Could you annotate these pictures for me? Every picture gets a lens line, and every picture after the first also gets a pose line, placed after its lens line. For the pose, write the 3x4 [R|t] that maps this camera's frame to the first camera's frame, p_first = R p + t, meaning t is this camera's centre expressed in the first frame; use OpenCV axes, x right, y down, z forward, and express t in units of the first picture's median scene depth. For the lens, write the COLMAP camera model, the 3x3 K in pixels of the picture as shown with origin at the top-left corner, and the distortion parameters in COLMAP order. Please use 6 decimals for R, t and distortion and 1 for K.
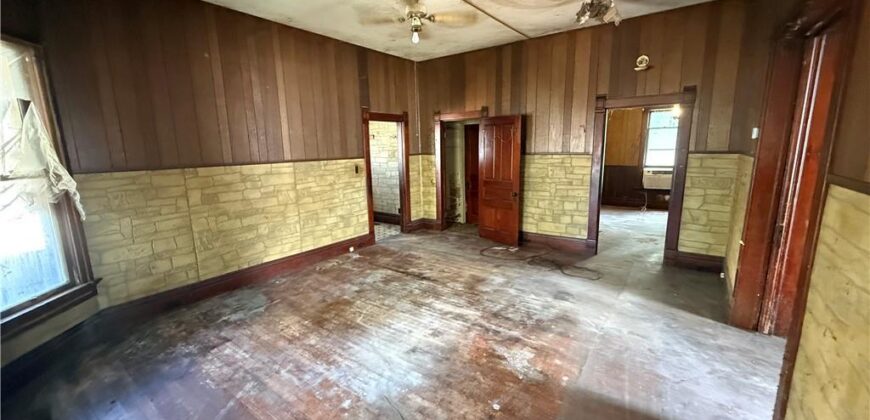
lens RADIAL K [[345.9, 0, 433.3], [0, 345.9, 210.7], [0, 0, 1]] dist [-0.000149, -0.000140]
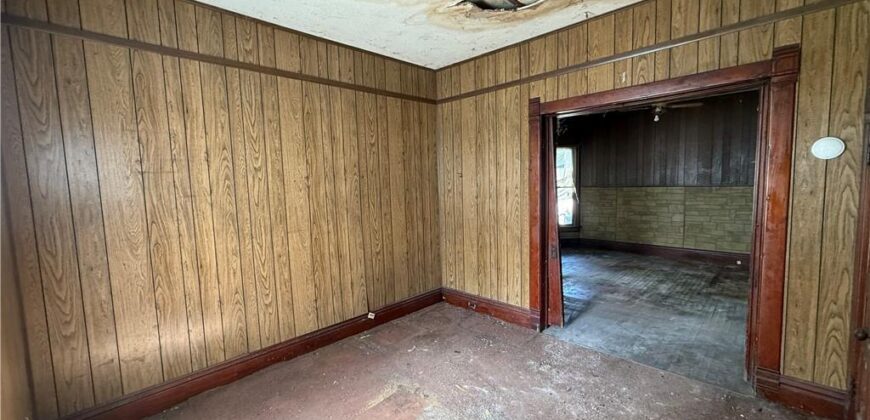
lens RADIAL K [[345.9, 0, 432.1], [0, 345.9, 210.7], [0, 0, 1]] dist [-0.000149, -0.000140]
pose [[-0.137795, 0.107963, -0.984559, 1.369738], [-0.153921, 0.979631, 0.128964, -0.067498], [0.978428, 0.169315, -0.118370, 0.125180]]
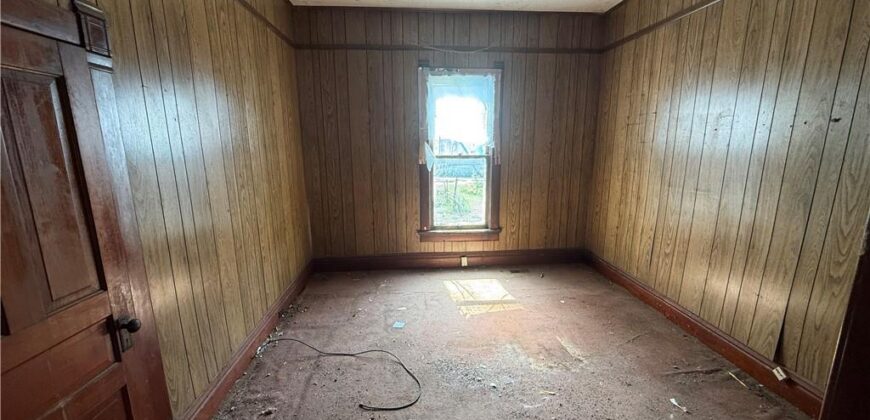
lens RADIAL K [[345.9, 0, 431.0], [0, 345.9, 212.3], [0, 0, 1]] dist [-0.000149, -0.000140]
pose [[-0.644535, -0.129555, 0.753519, 0.456276], [0.163175, 0.939525, 0.301109, -0.118871], [-0.746960, 0.317031, -0.584416, 0.536624]]
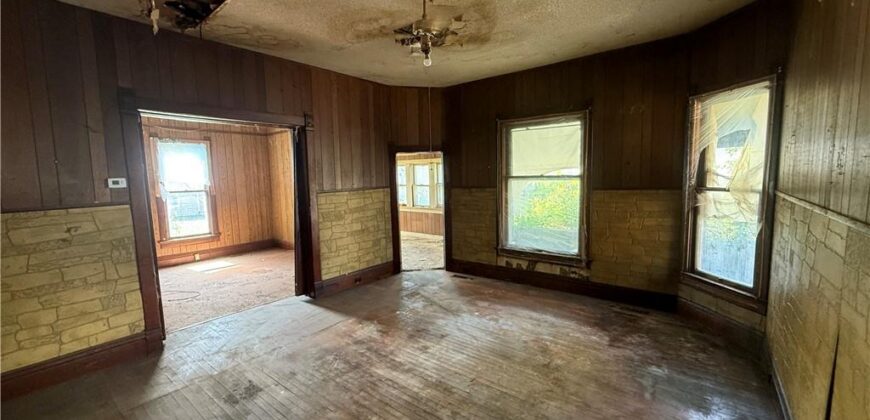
lens RADIAL K [[345.9, 0, 433.6], [0, 345.9, 211.0], [0, 0, 1]] dist [-0.000149, -0.000140]
pose [[-0.998267, 0.040447, 0.042737, -0.065323], [0.051058, 0.956434, 0.287449, -0.280259], [-0.029249, 0.289133, -0.956842, 1.417364]]
